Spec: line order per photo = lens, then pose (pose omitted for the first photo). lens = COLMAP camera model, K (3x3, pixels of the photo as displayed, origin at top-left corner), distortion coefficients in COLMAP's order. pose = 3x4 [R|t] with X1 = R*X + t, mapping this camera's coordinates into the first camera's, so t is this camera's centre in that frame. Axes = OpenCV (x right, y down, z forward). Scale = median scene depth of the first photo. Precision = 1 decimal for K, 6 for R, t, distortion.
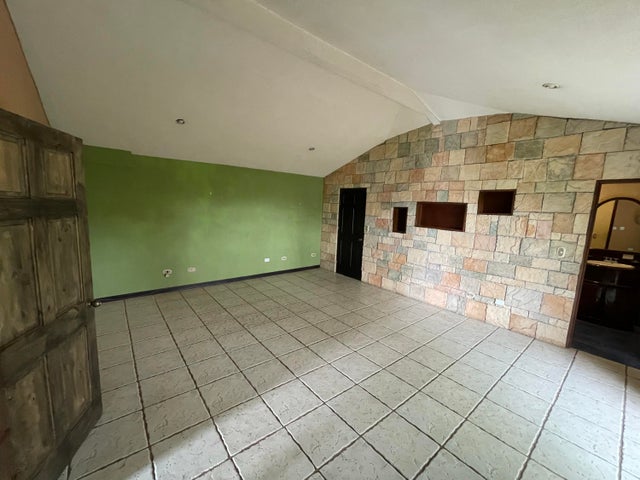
lens RADIAL K [[260.6, 0, 319.3], [0, 260.6, 242.6], [0, 0, 1]] dist [-0.002424, 0.001155]
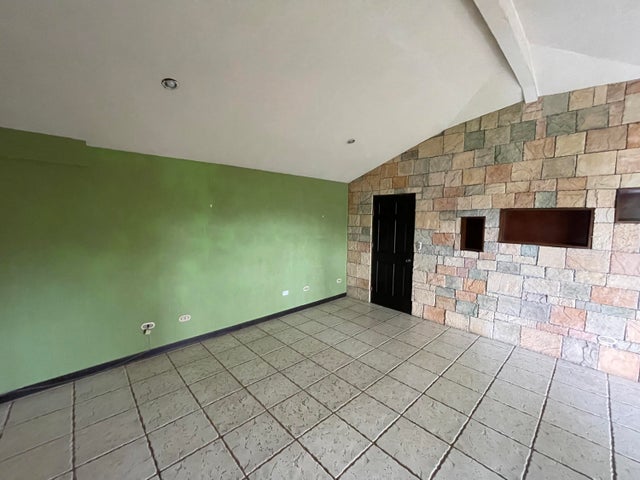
lens RADIAL K [[260.6, 0, 317.4], [0, 260.6, 241.3], [0, 0, 1]] dist [-0.002424, 0.001155]
pose [[0.997123, -0.039560, 0.064652, -0.198389], [0.042722, 0.997920, -0.048283, -0.053357], [-0.062607, 0.050906, 0.996739, 0.318673]]
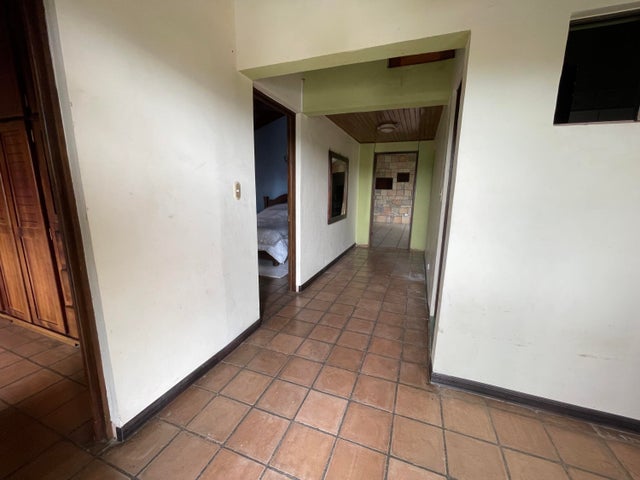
lens RADIAL K [[260.6, 0, 317.9], [0, 260.6, 243.6], [0, 0, 1]] dist [-0.002424, 0.001155]
pose [[0.871911, -0.126142, 0.473138, -1.201941], [0.087144, 0.990798, 0.103562, 0.139194], [-0.481848, -0.049066, 0.874880, -0.796769]]
